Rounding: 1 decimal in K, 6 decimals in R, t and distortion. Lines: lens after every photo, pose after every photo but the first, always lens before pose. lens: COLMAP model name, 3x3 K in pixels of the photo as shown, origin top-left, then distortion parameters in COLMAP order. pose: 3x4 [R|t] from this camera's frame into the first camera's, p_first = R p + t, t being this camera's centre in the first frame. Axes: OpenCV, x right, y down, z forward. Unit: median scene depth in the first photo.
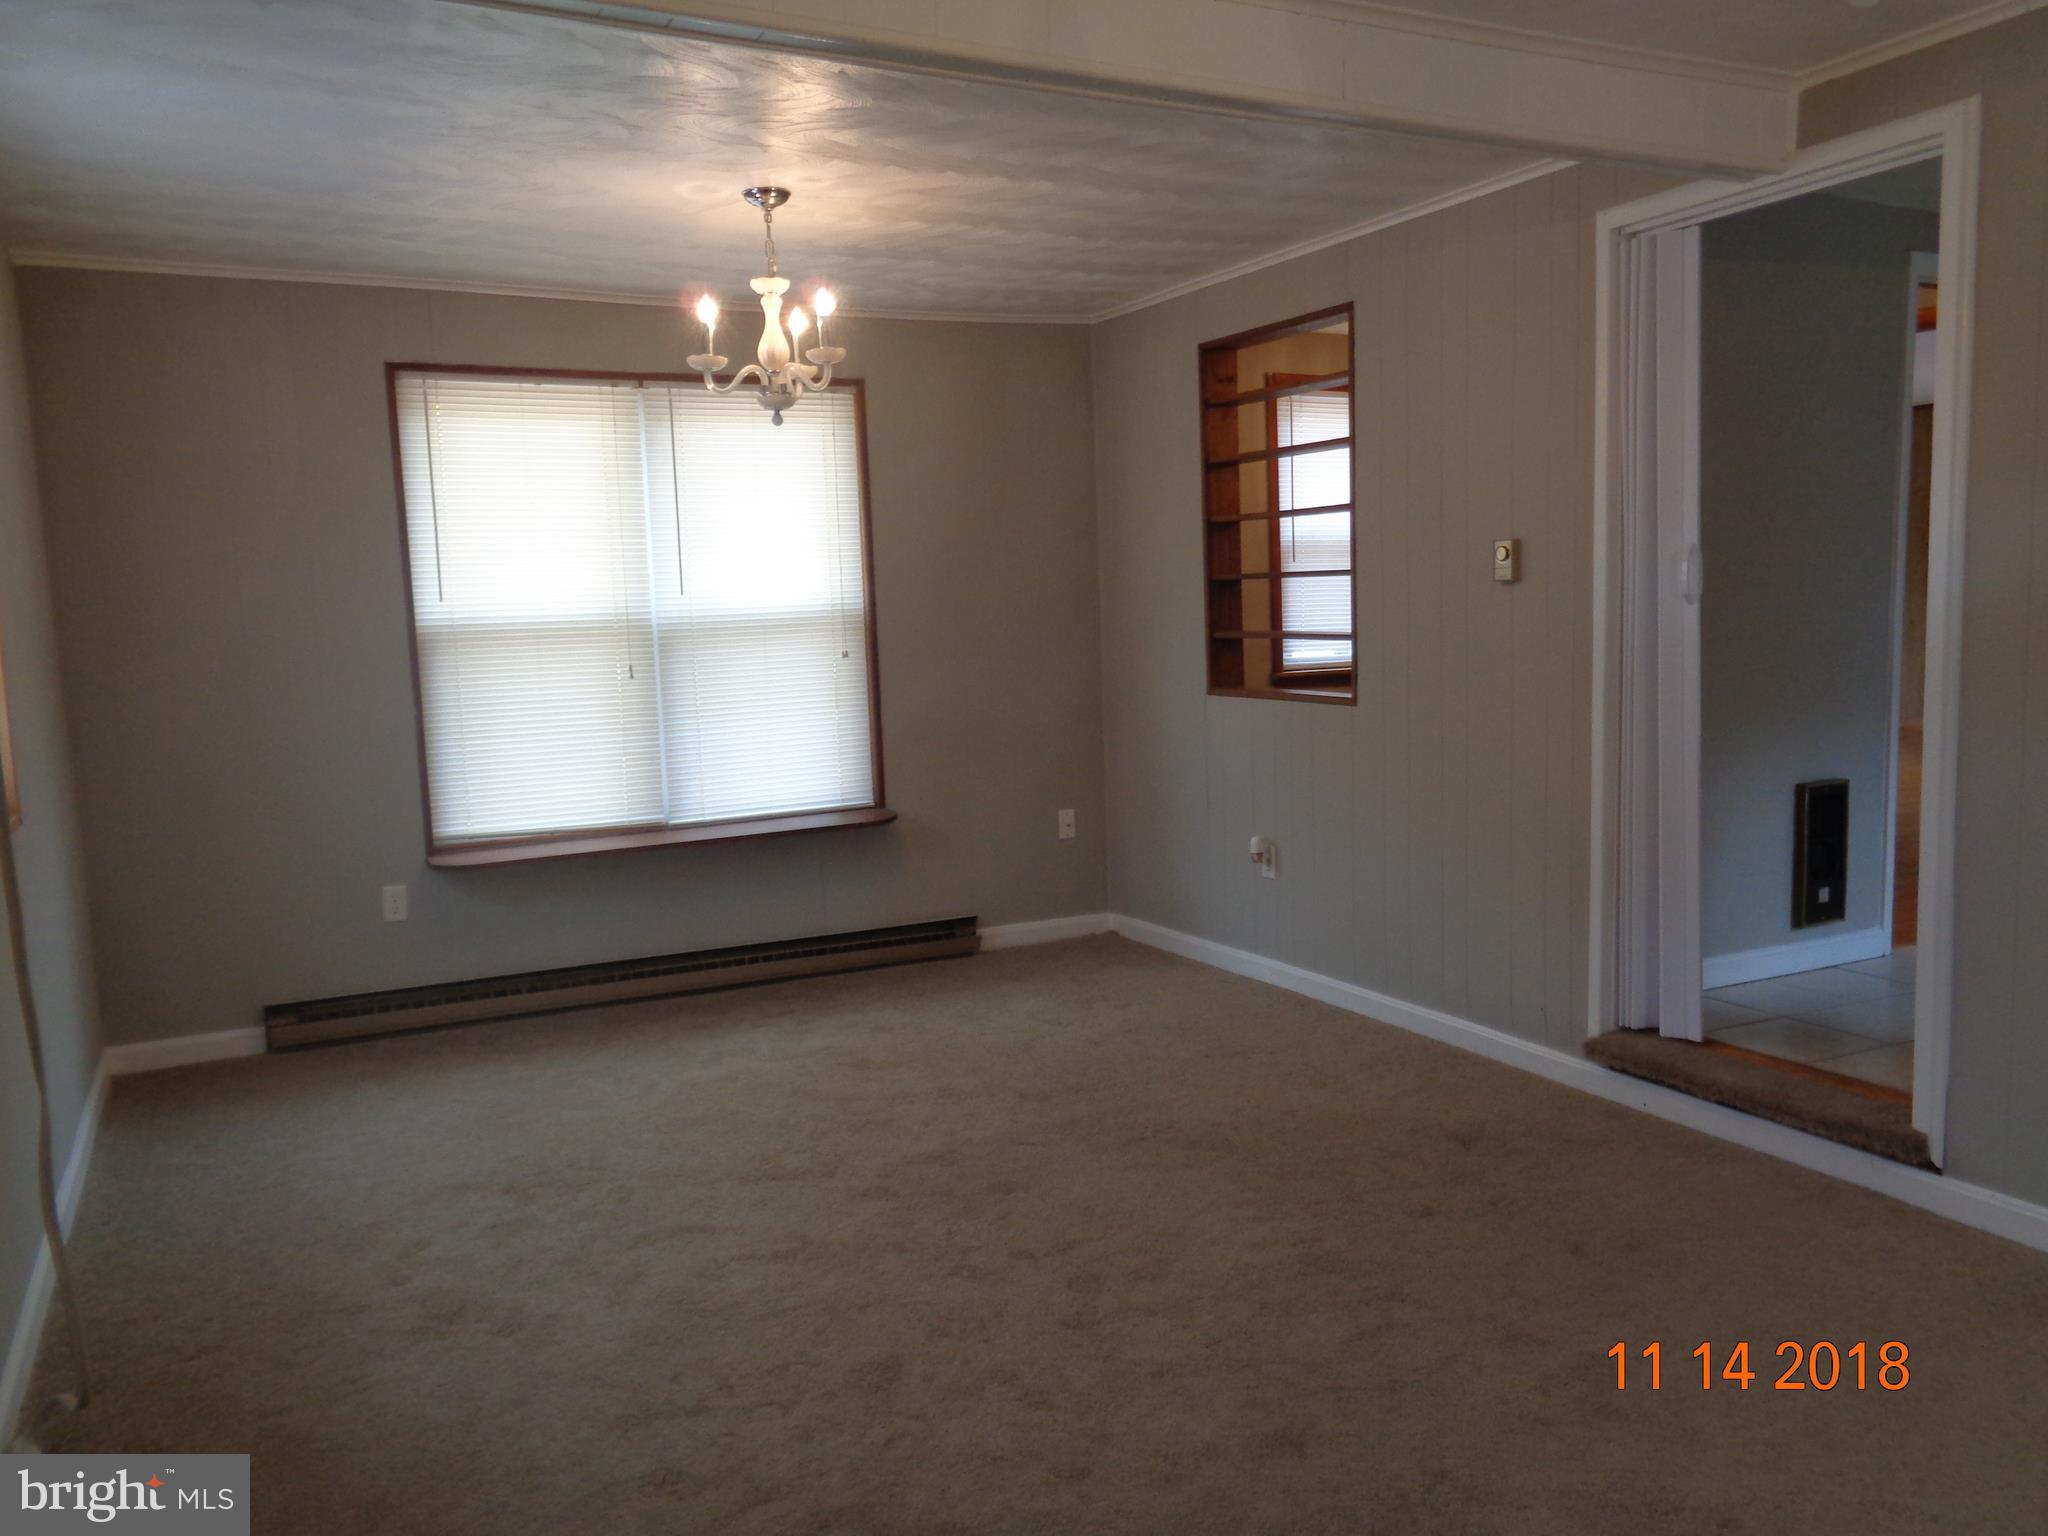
lens RADIAL K [[1522.3, 0, 1020.6], [0, 1522.3, 767.1], [0, 0, 1]] dist [-0.002934, 0.006967]
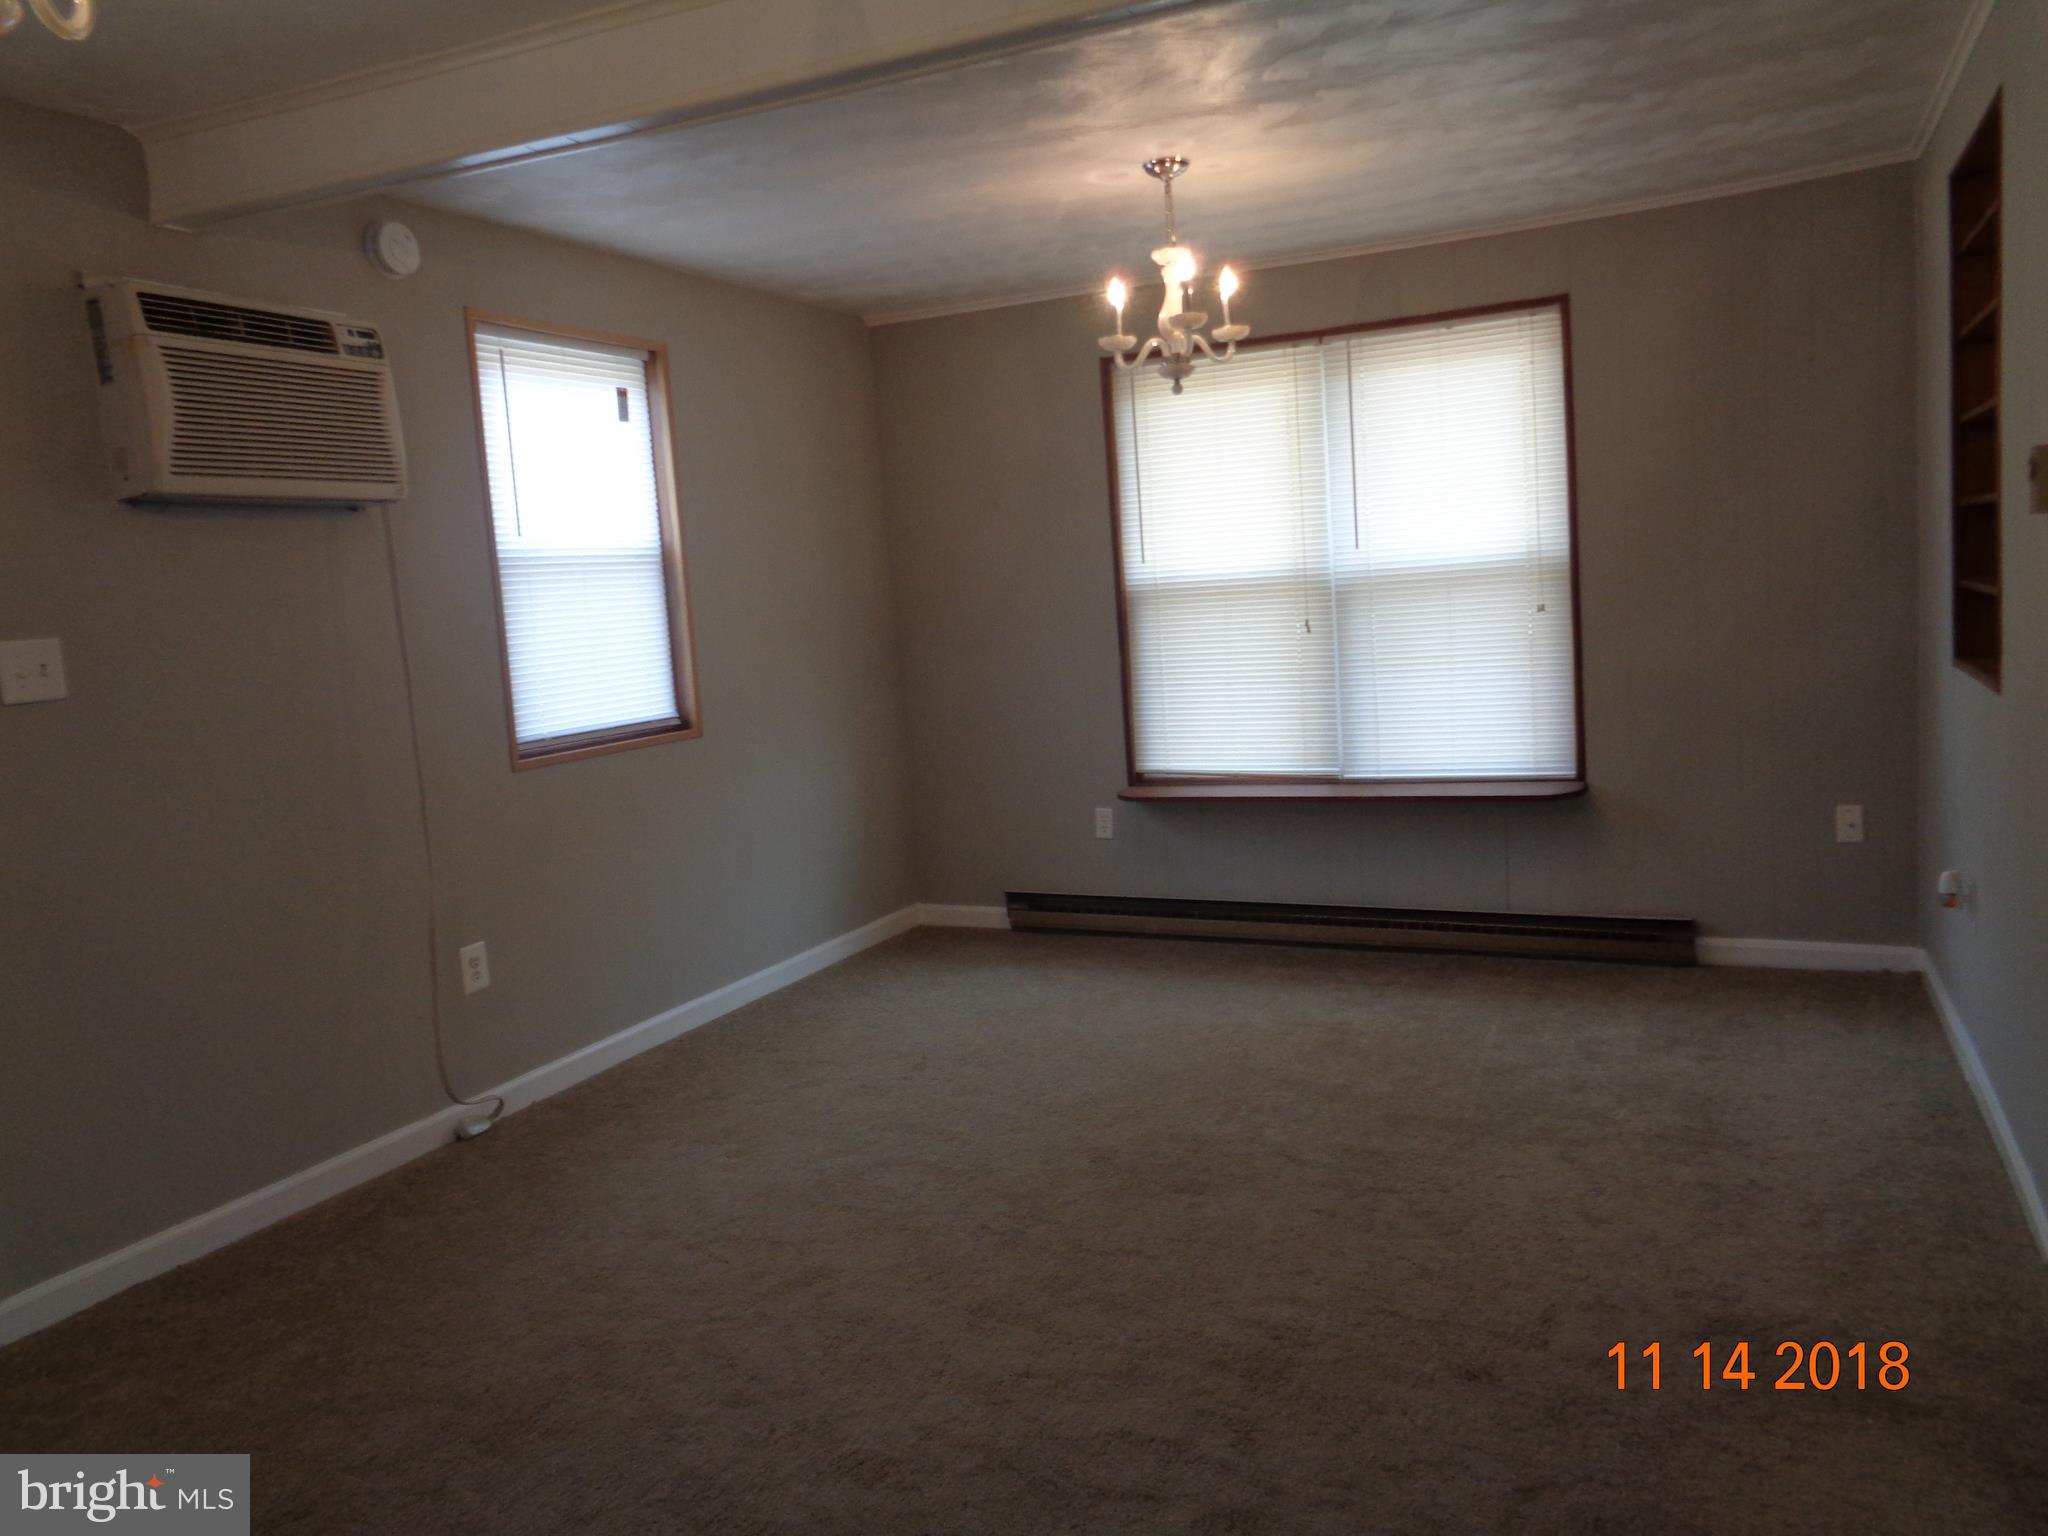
lens RADIAL K [[1513.2, 0, 1026.7], [0, 1513.2, 772.5], [0, 0, 1]] dist [0.000532, -0.000055]
pose [[0.606065, 0.089113, -0.790408, 0.447691], [-0.042401, 0.995911, 0.079771, -0.038155], [0.794284, -0.014832, 0.607365, 0.230835]]
